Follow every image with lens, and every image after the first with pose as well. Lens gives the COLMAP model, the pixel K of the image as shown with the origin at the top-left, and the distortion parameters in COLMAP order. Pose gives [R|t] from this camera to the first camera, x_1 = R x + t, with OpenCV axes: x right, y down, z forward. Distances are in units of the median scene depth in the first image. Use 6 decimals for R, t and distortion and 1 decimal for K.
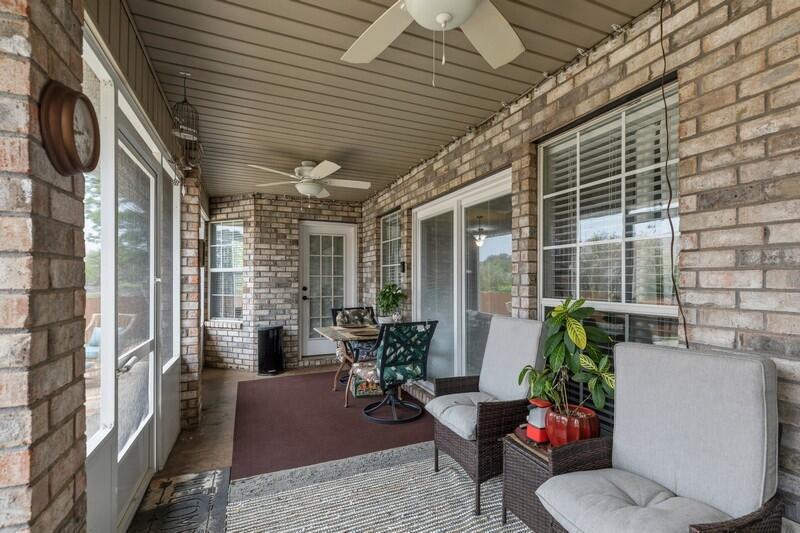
lens RADIAL K [[362.7, 0, 402.6], [0, 362.7, 283.0], [0, 0, 1]] dist [0.001915, -0.000054]
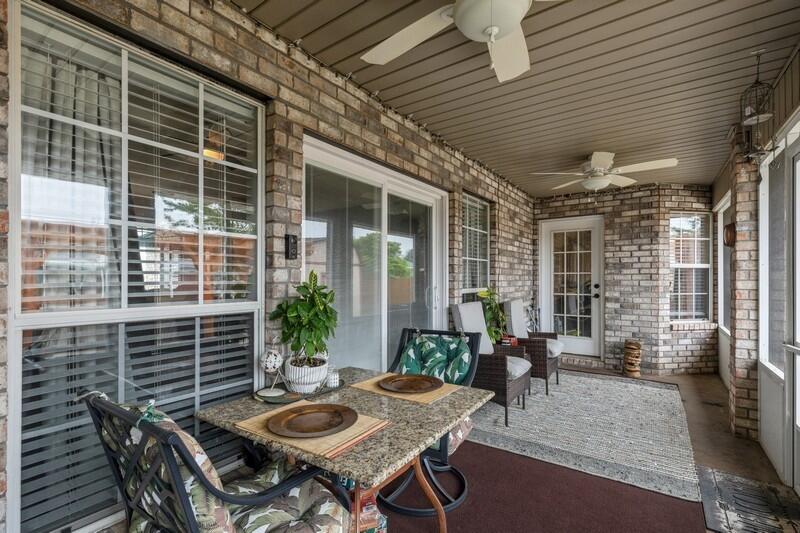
lens RADIAL K [[362.7, 0, 402.6], [0, 362.7, 283.0], [0, 0, 1]] dist [0.001915, -0.000054]
pose [[-0.523980, -0.007559, 0.851697, -0.645665], [0.008214, 0.999869, 0.013928, -0.006536], [-0.851691, 0.014294, -0.523849, 1.589062]]
